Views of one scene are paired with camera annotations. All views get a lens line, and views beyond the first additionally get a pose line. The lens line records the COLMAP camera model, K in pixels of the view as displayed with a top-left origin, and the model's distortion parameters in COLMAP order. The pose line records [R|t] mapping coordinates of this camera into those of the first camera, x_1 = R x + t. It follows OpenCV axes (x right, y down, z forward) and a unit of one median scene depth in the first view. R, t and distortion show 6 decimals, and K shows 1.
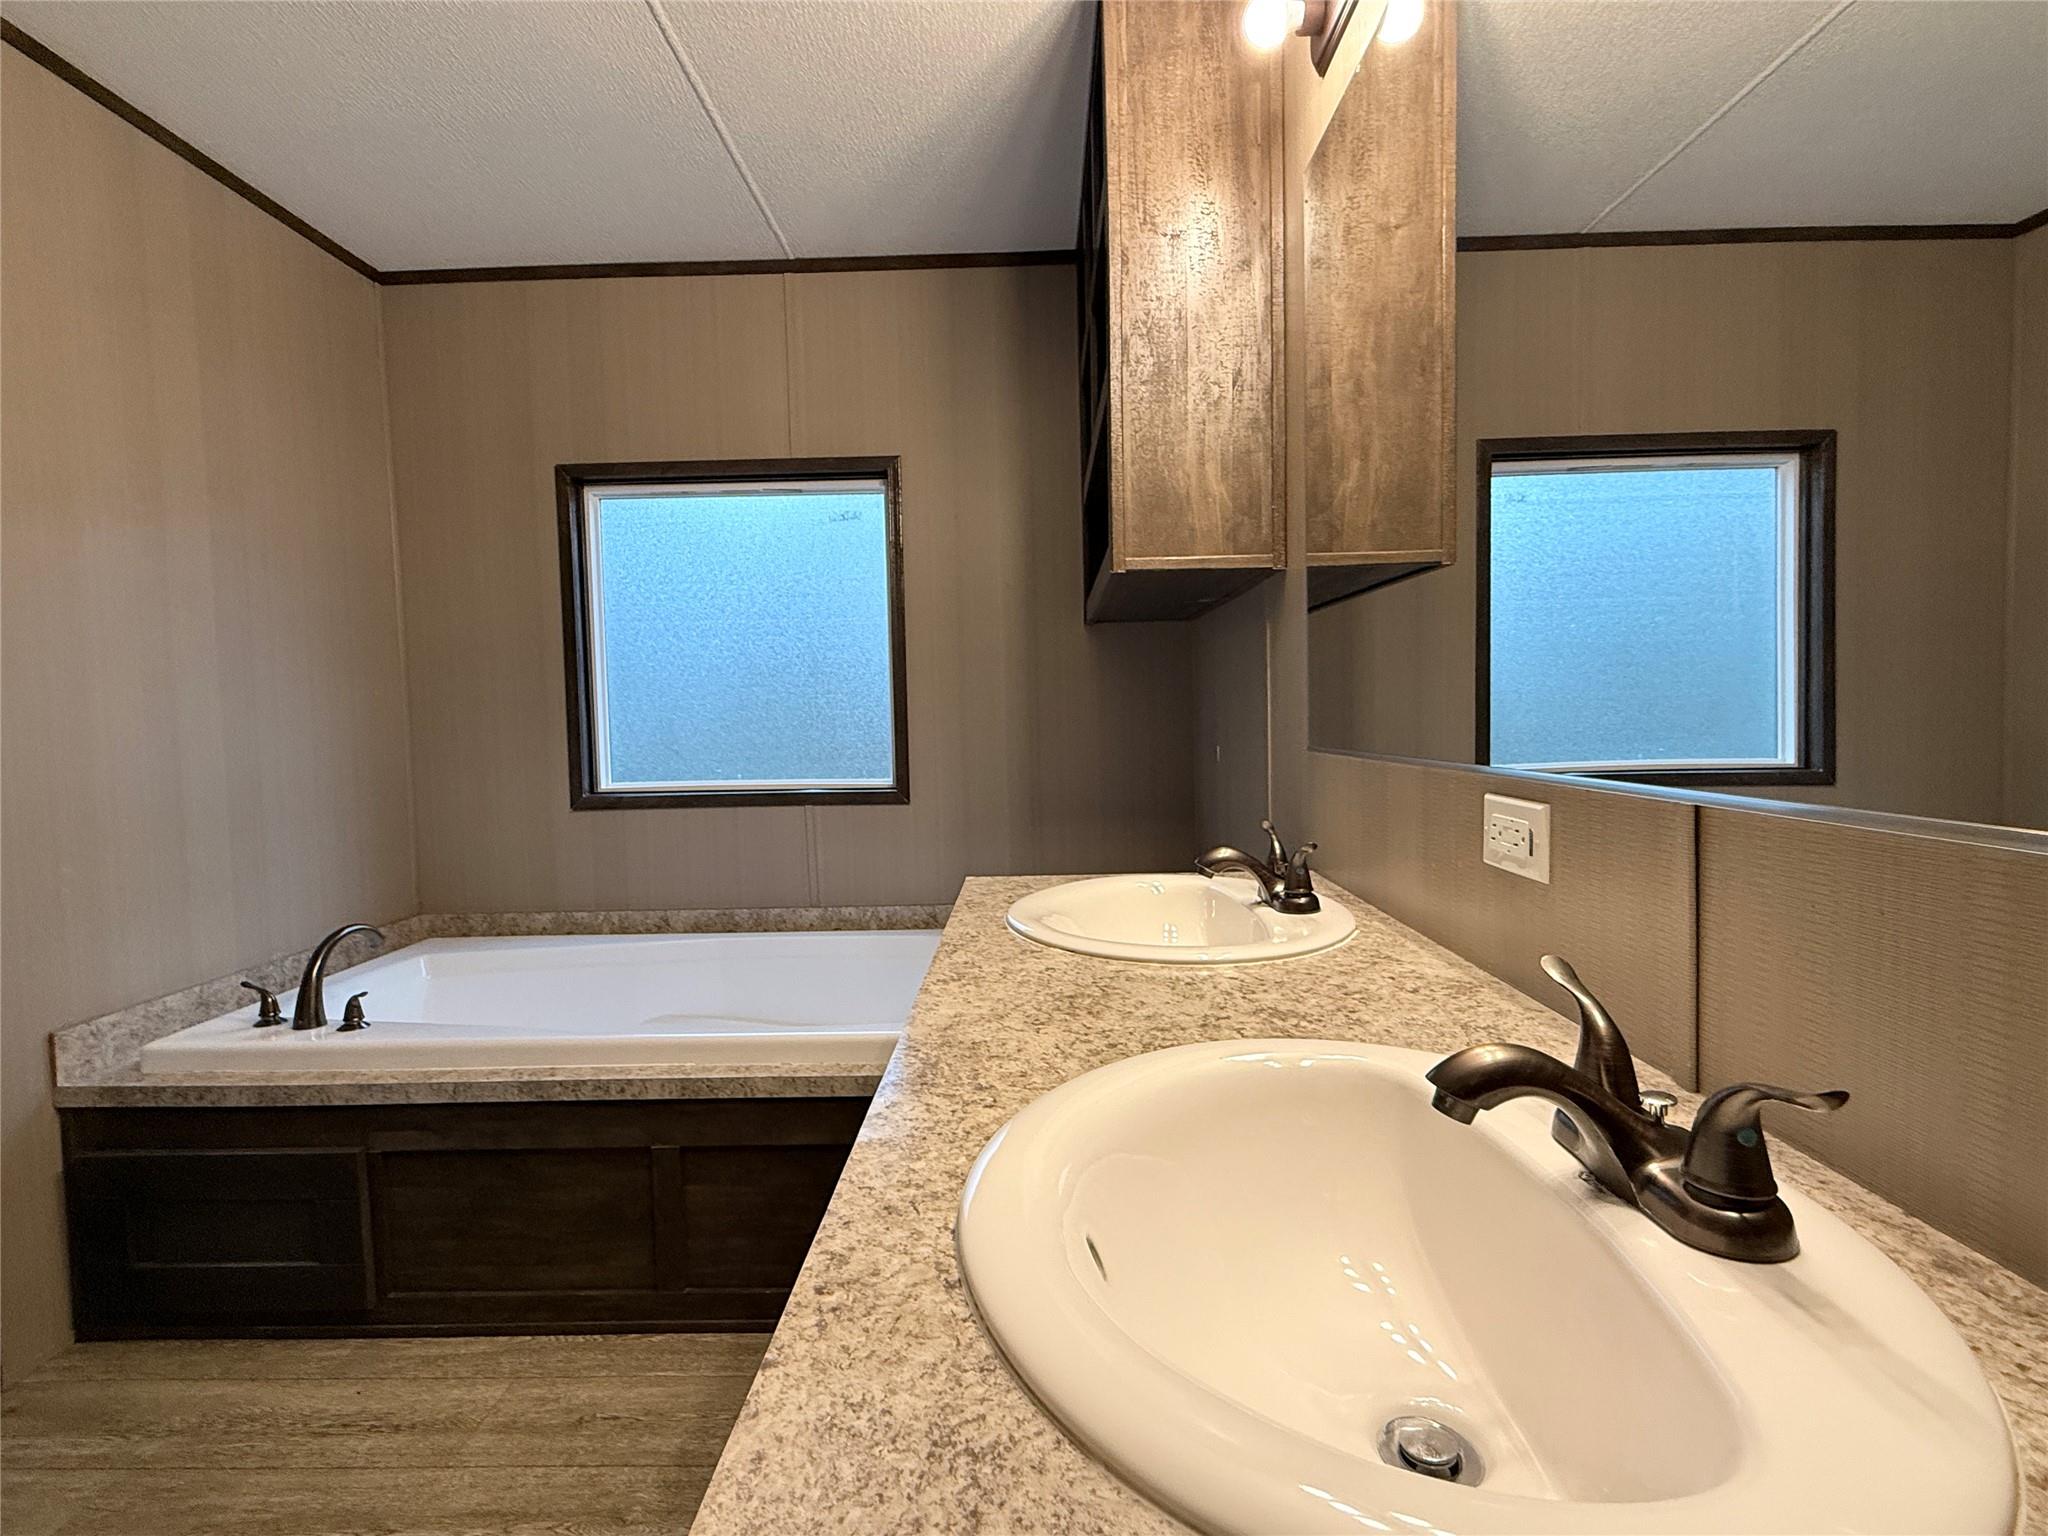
lens RADIAL K [[972.3, 0, 1020.9], [0, 972.3, 764.2], [0, 0, 1]] dist [0.003283, -0.000937]
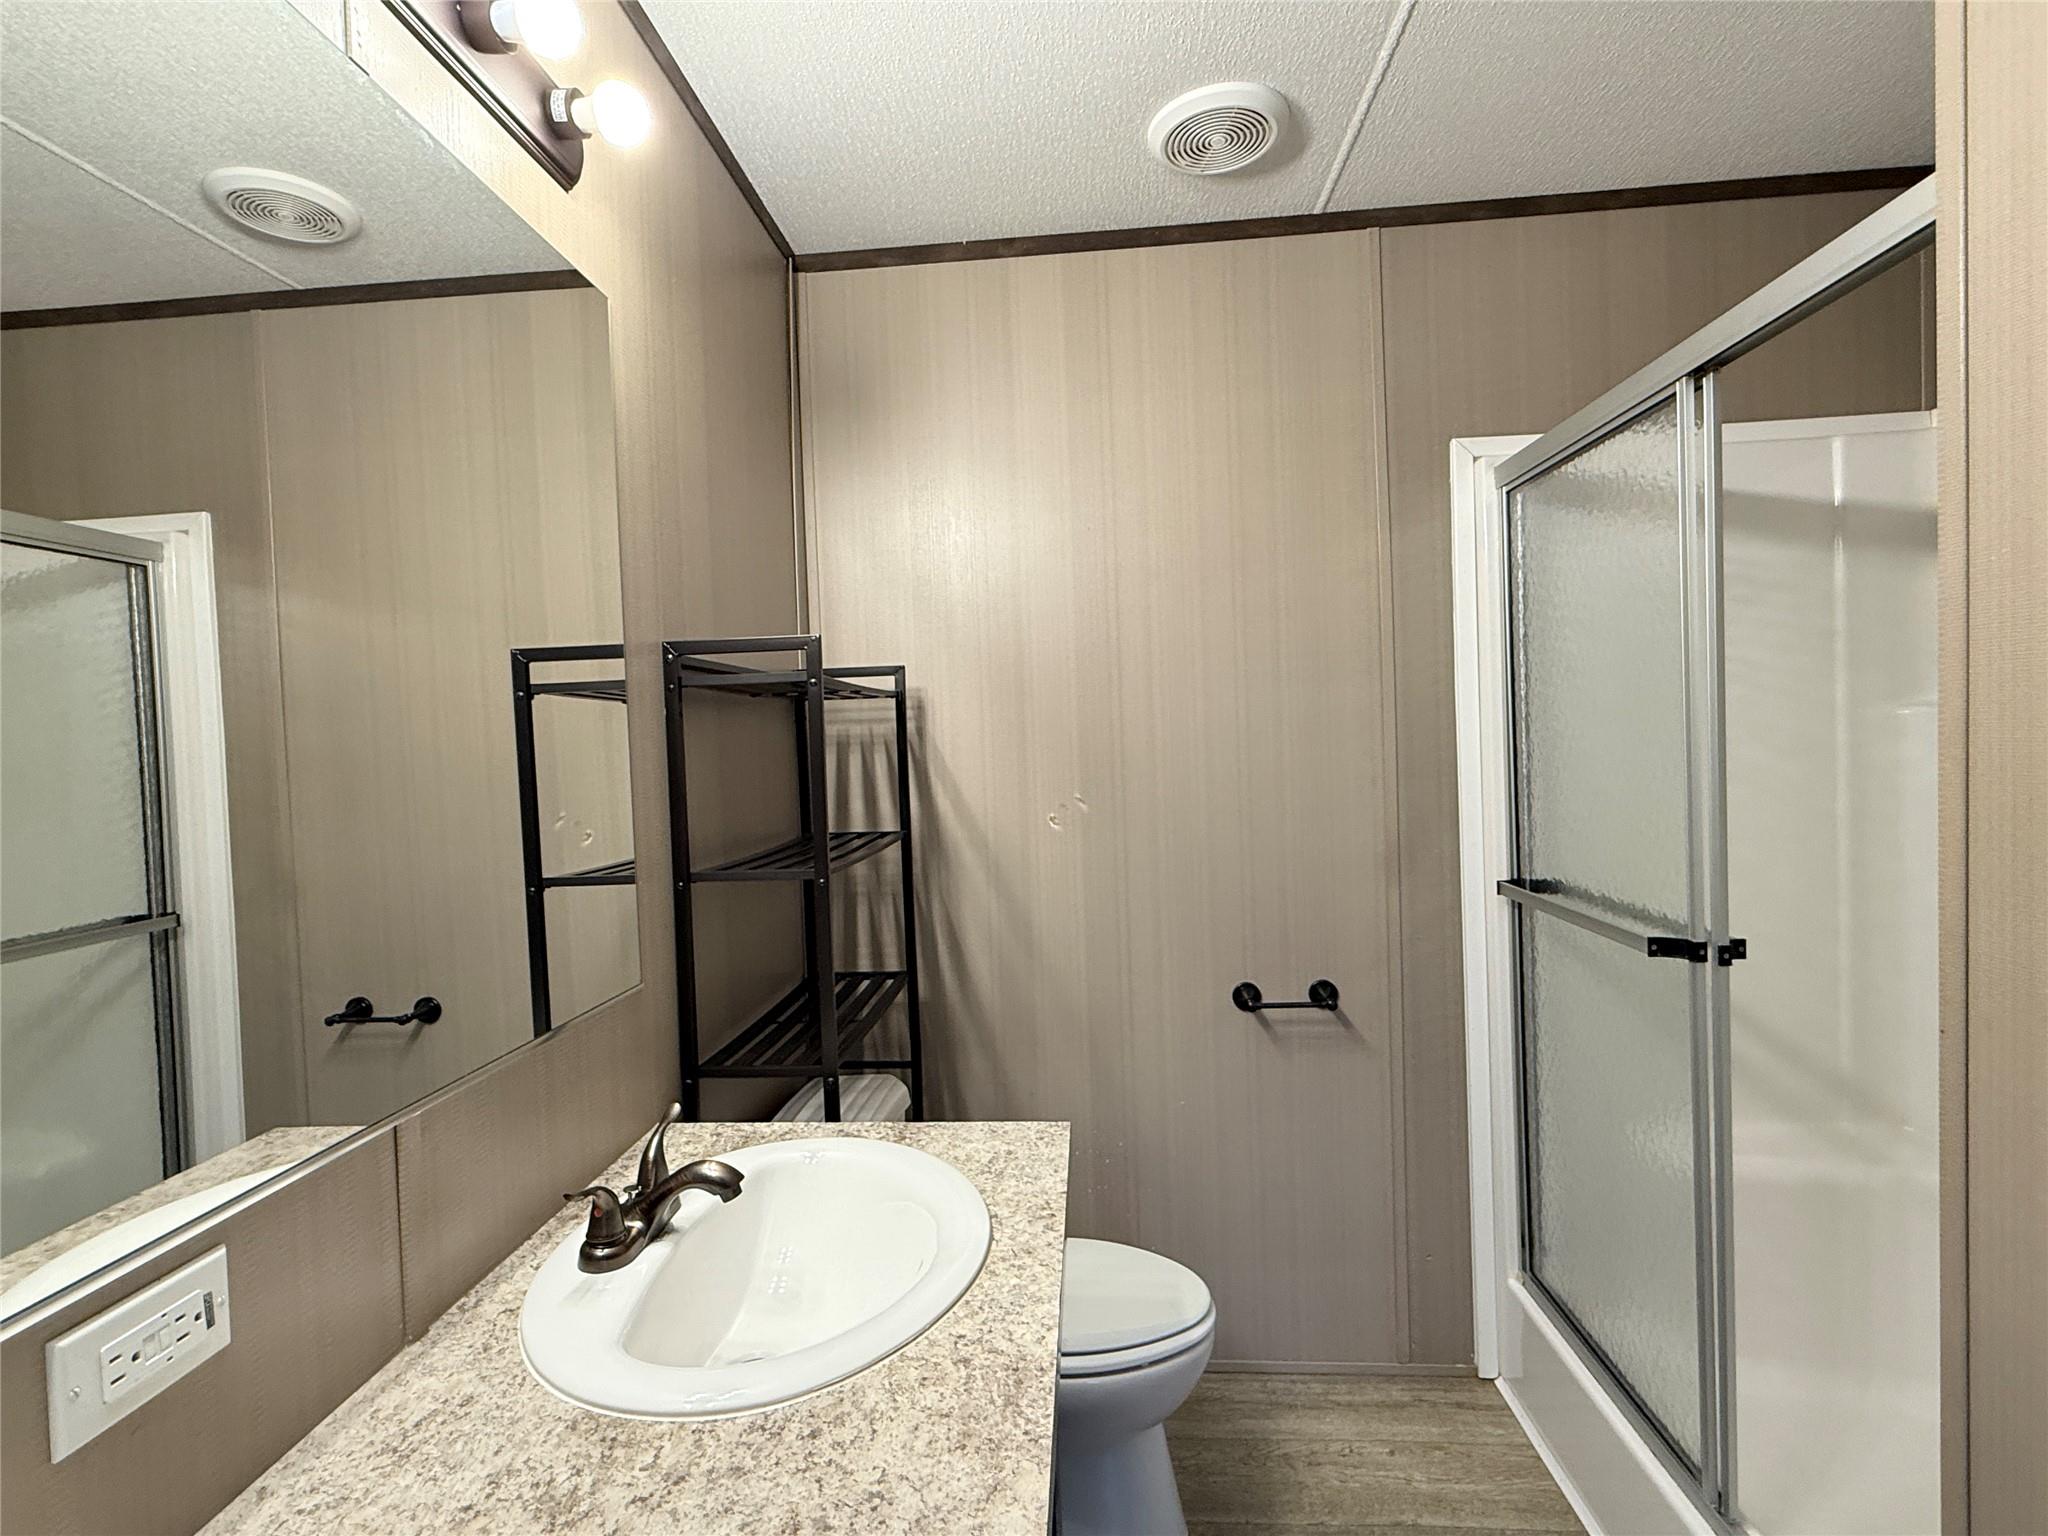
lens RADIAL K [[972.3, 0, 1023.2], [0, 972.3, 768.6], [0, 0, 1]] dist [0.003283, -0.000937]
pose [[-0.996480, 0.061444, 0.057037, -0.225853], [0.065691, 0.994953, 0.075845, -0.456592], [-0.052089, 0.079324, -0.995487, 2.170914]]
